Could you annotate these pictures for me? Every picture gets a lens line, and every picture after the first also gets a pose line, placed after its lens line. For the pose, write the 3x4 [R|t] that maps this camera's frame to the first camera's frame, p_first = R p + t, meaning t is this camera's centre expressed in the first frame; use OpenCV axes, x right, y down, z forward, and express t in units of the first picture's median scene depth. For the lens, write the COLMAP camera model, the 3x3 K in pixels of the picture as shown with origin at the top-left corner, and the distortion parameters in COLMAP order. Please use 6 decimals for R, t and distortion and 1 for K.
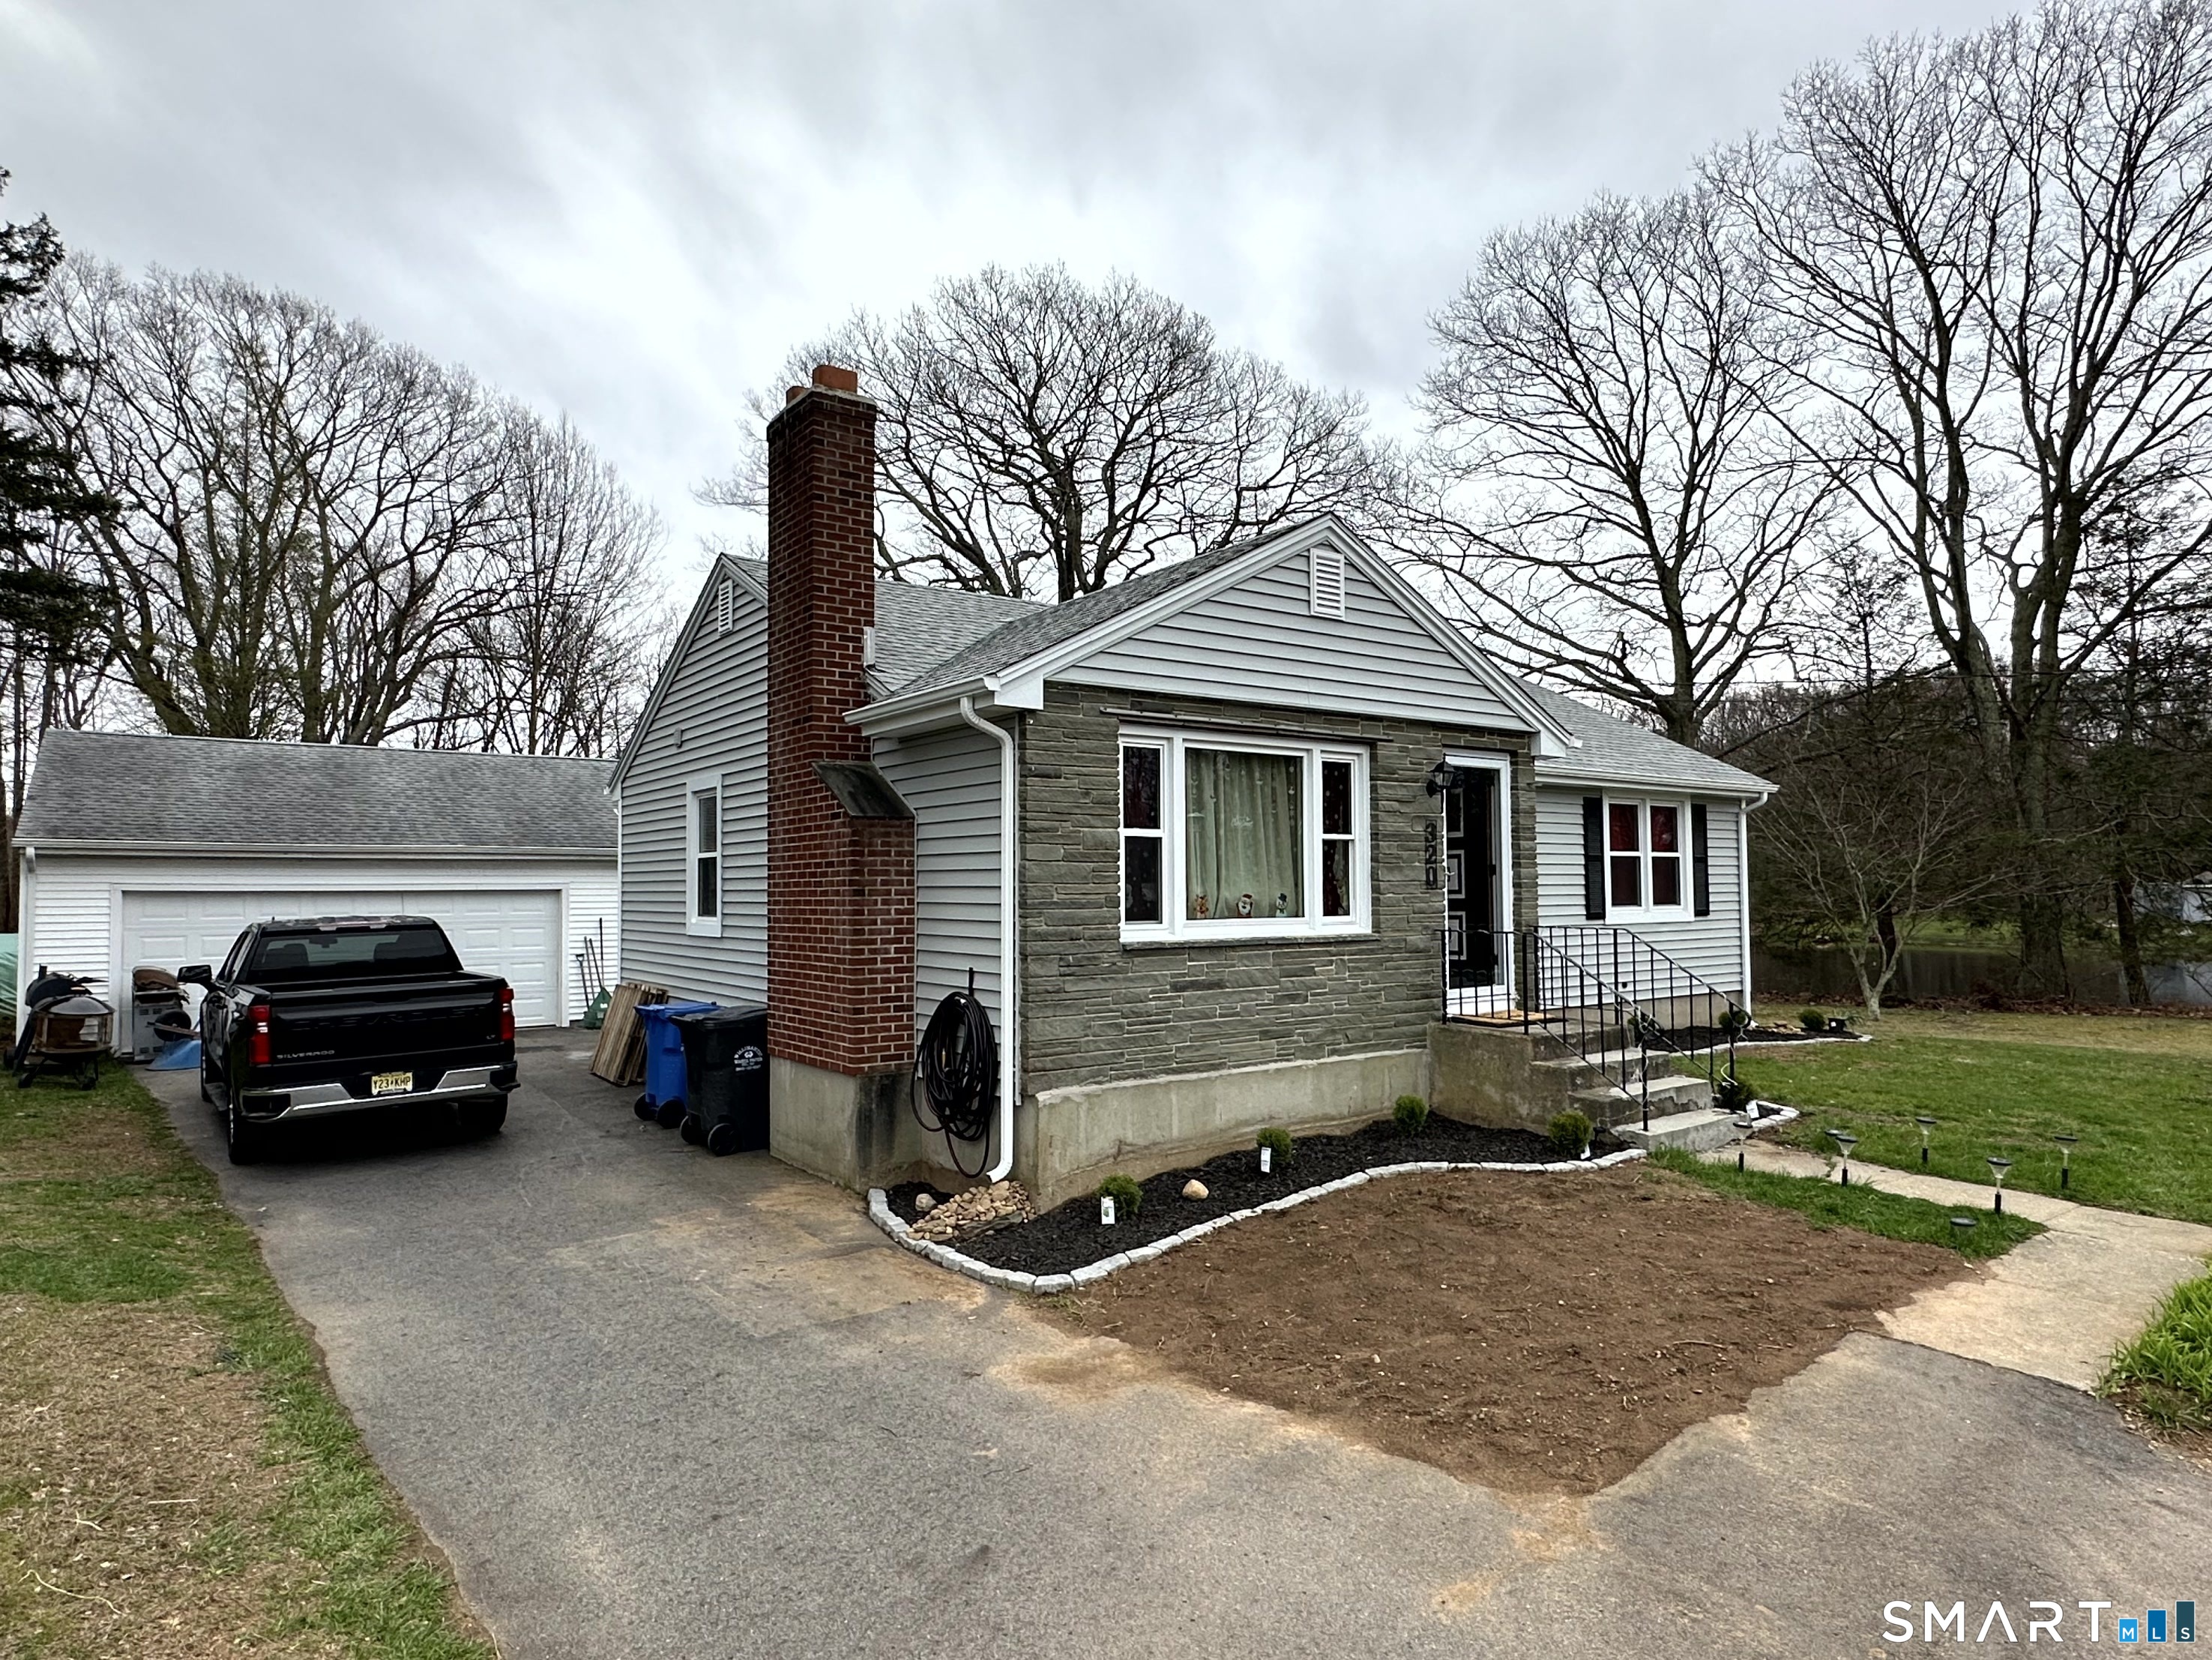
lens RADIAL K [[1288.1, 0, 1102.8], [0, 1288.1, 835.7], [0, 0, 1]] dist [-0.014671, 0.010862]
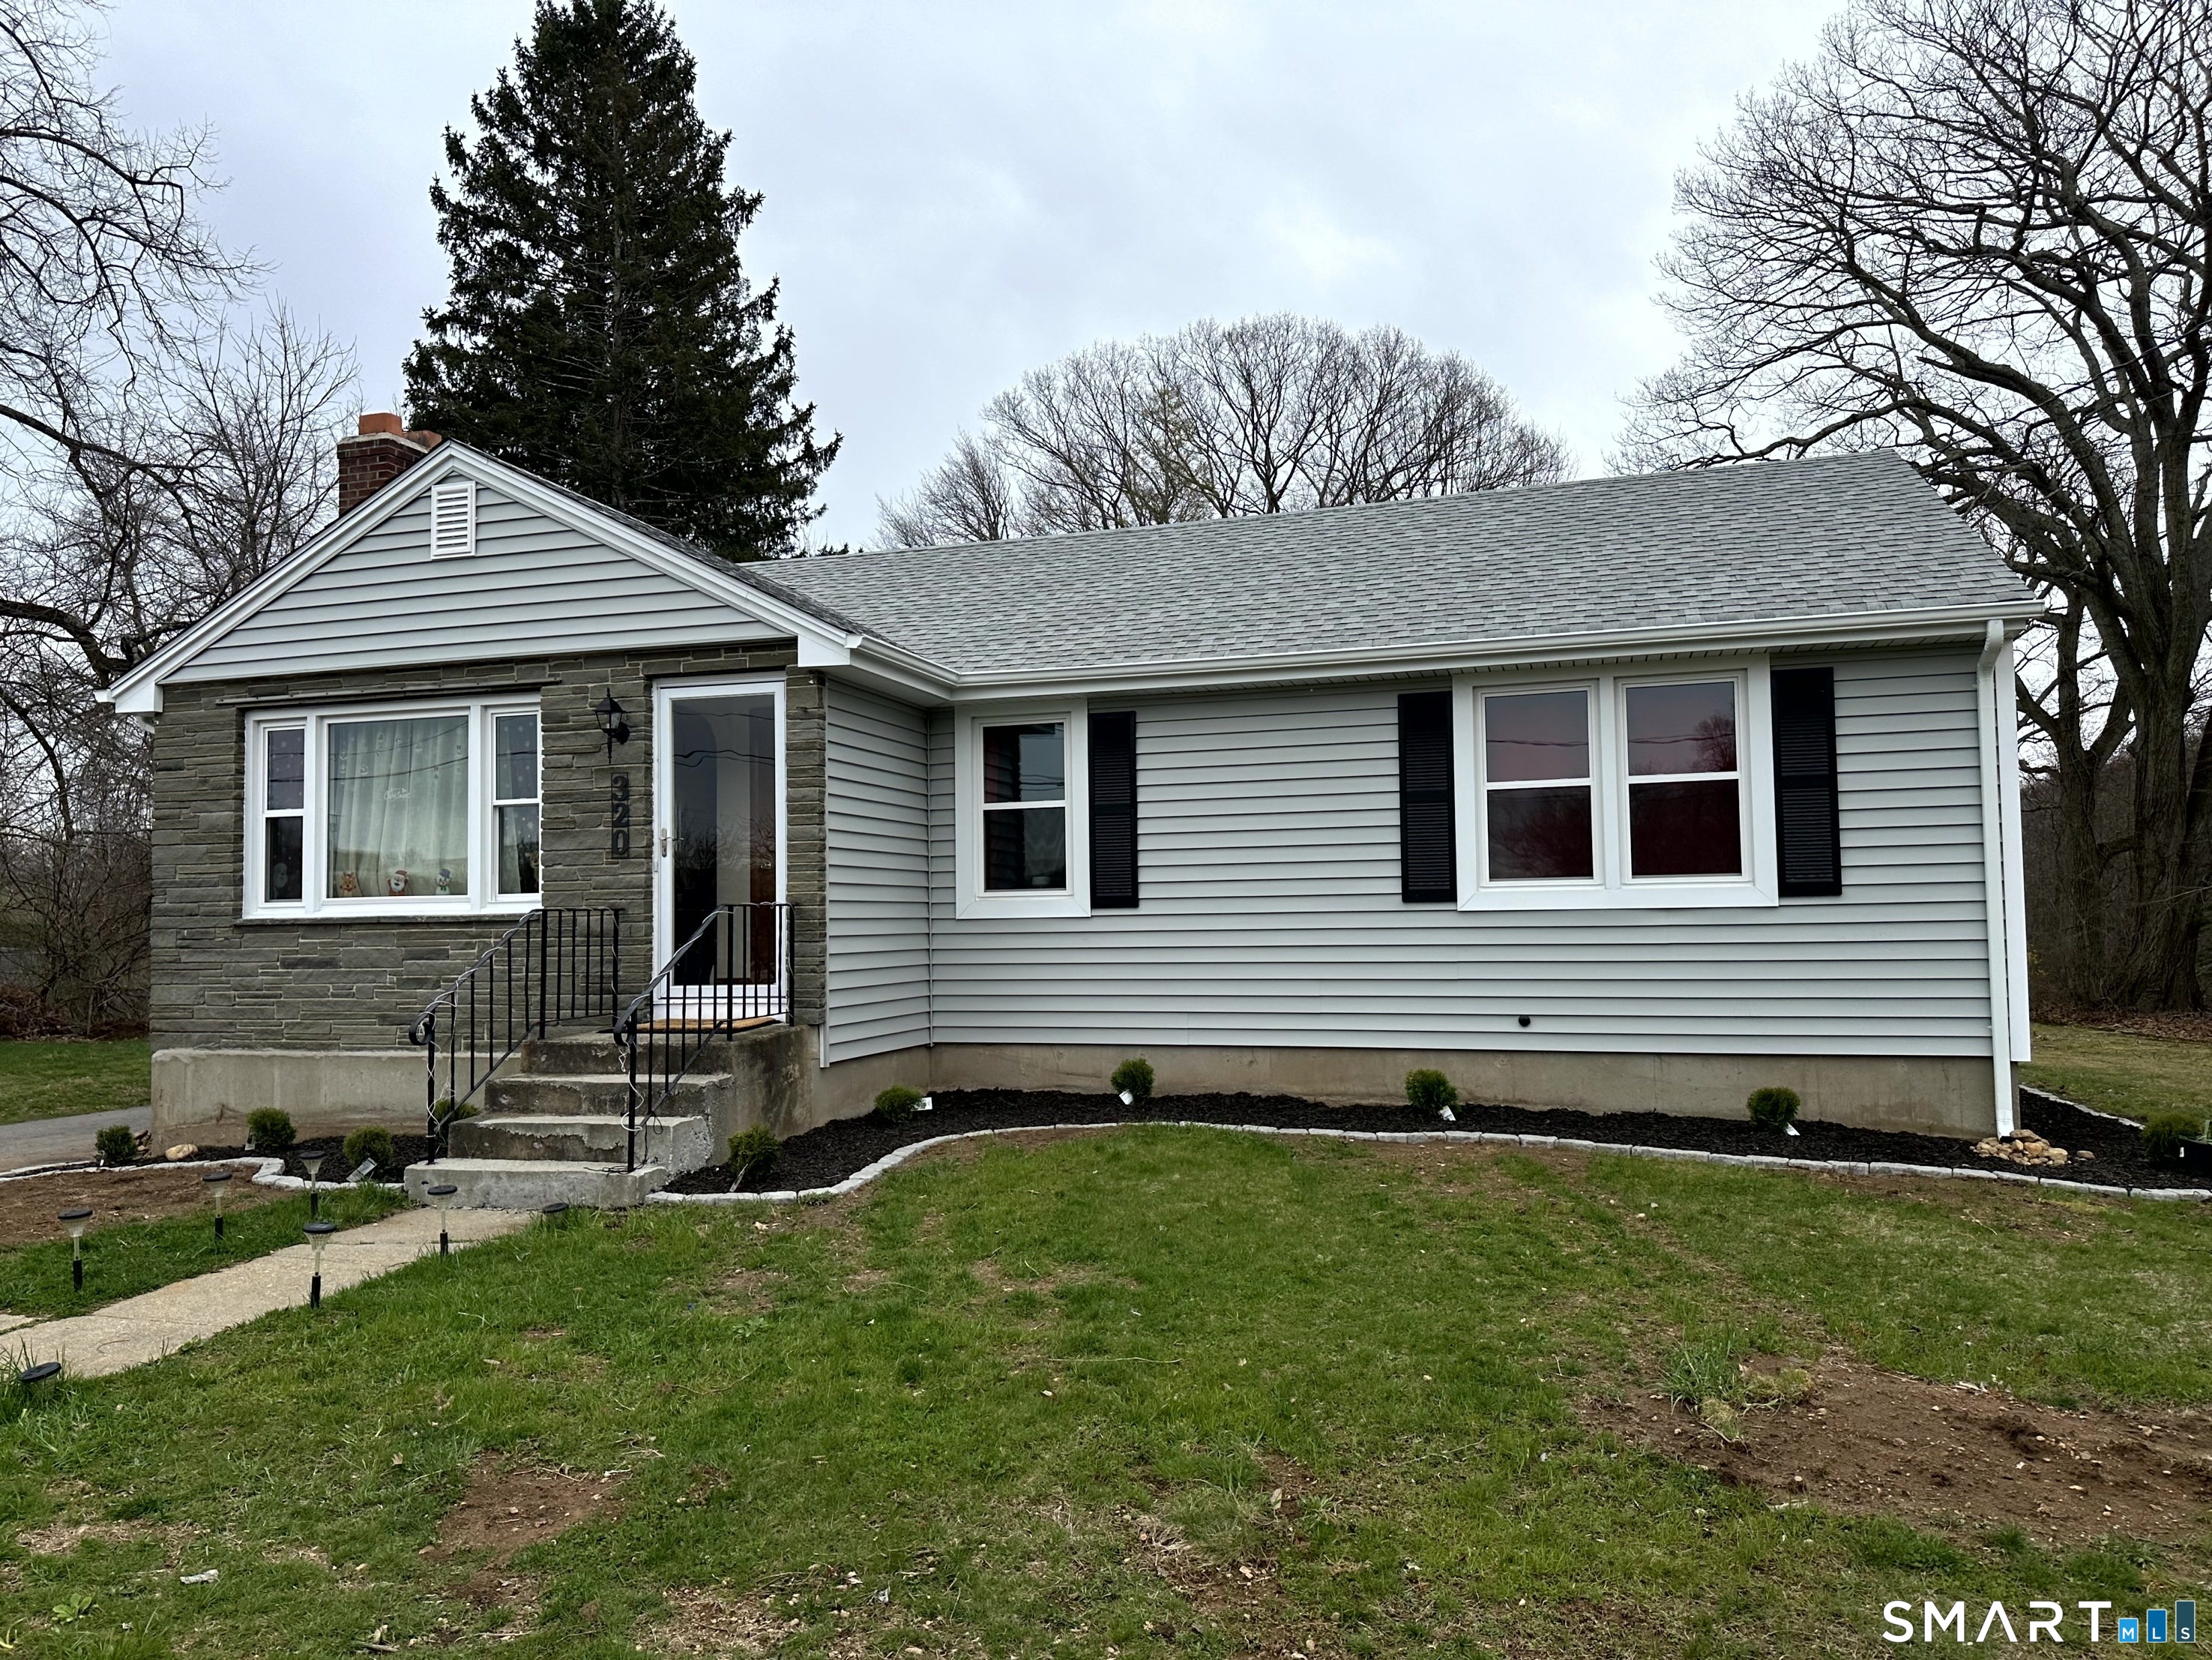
lens RADIAL K [[1555.6, 0, 1109.1], [0, 1555.6, 835.2], [0, 0, 1]] dist [0.044890, -0.048150]
pose [[0.599184, -0.045821, -0.799299, 1.308161], [0.046488, 0.998668, -0.022401, 0.067779], [0.799261, -0.023736, 0.600516, 0.708675]]
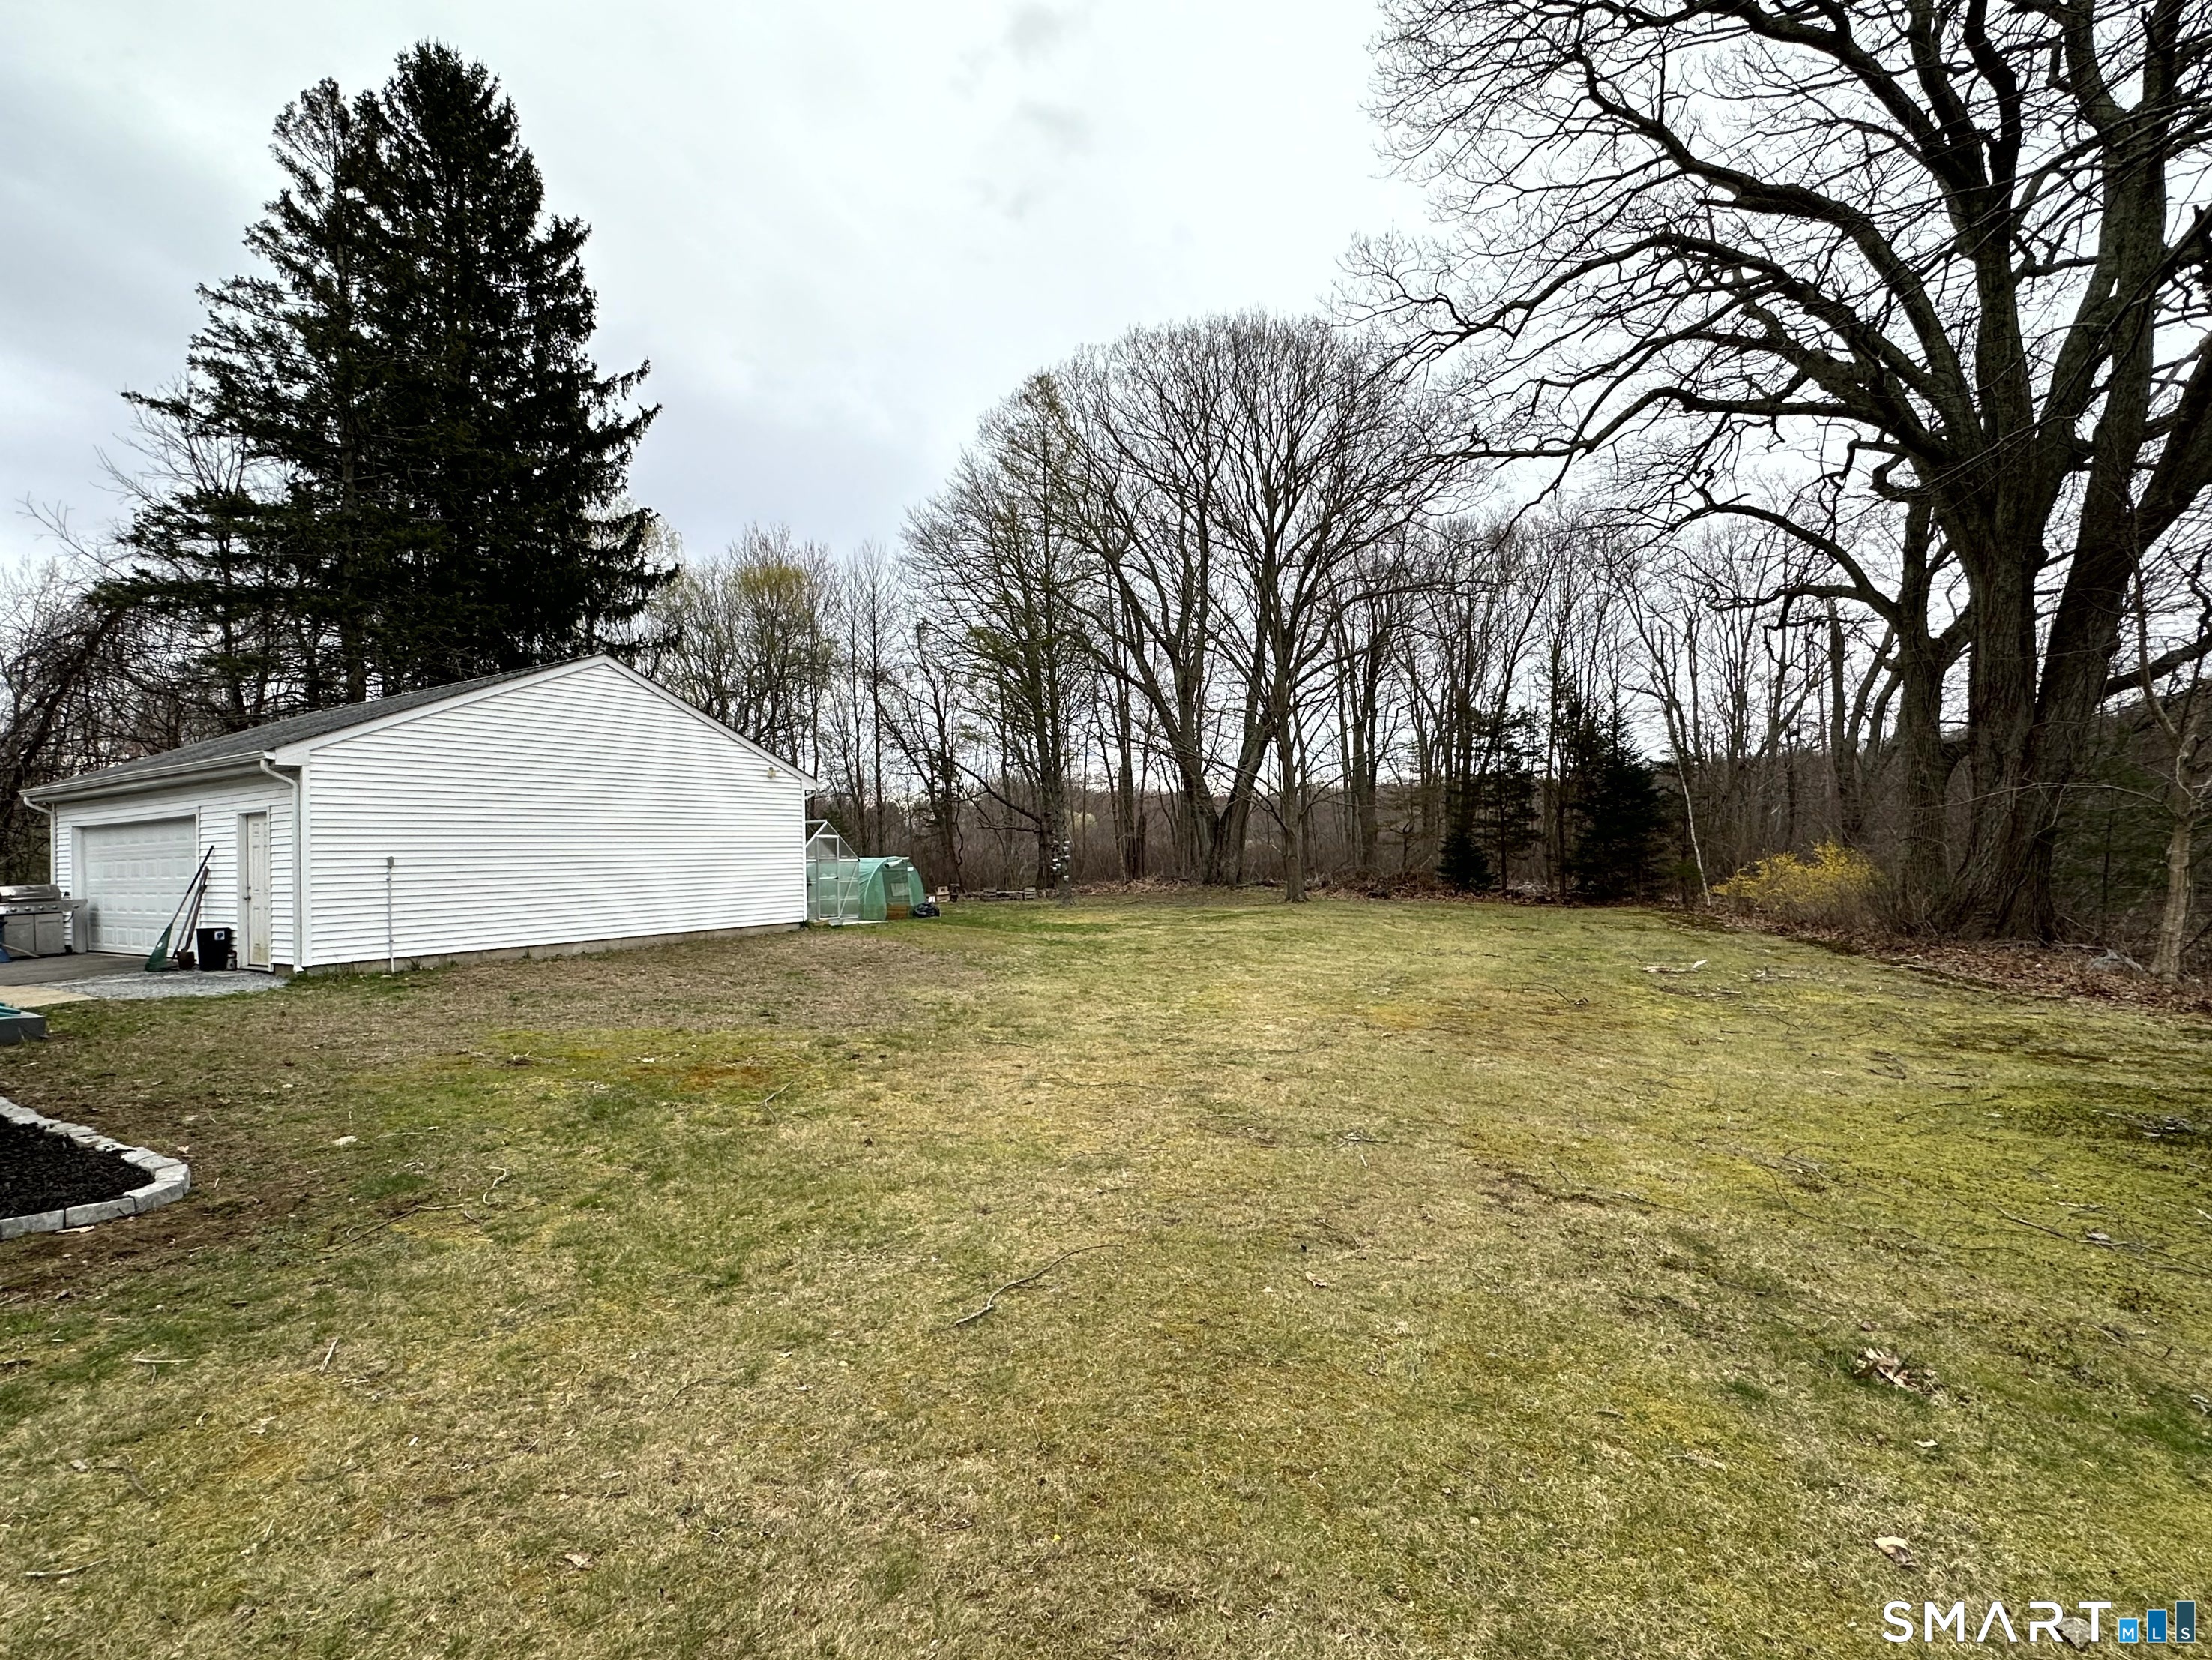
lens RADIAL K [[1029.8, 0, 1111.1], [0, 1029.8, 820.3], [0, 0, 1]] dist [-0.004937, 0.000157]
pose [[0.368428, -0.023236, -0.929366, 1.019050], [0.064199, 0.997937, 0.000500, 0.178584], [0.927437, -0.059849, 0.369160, 2.737722]]
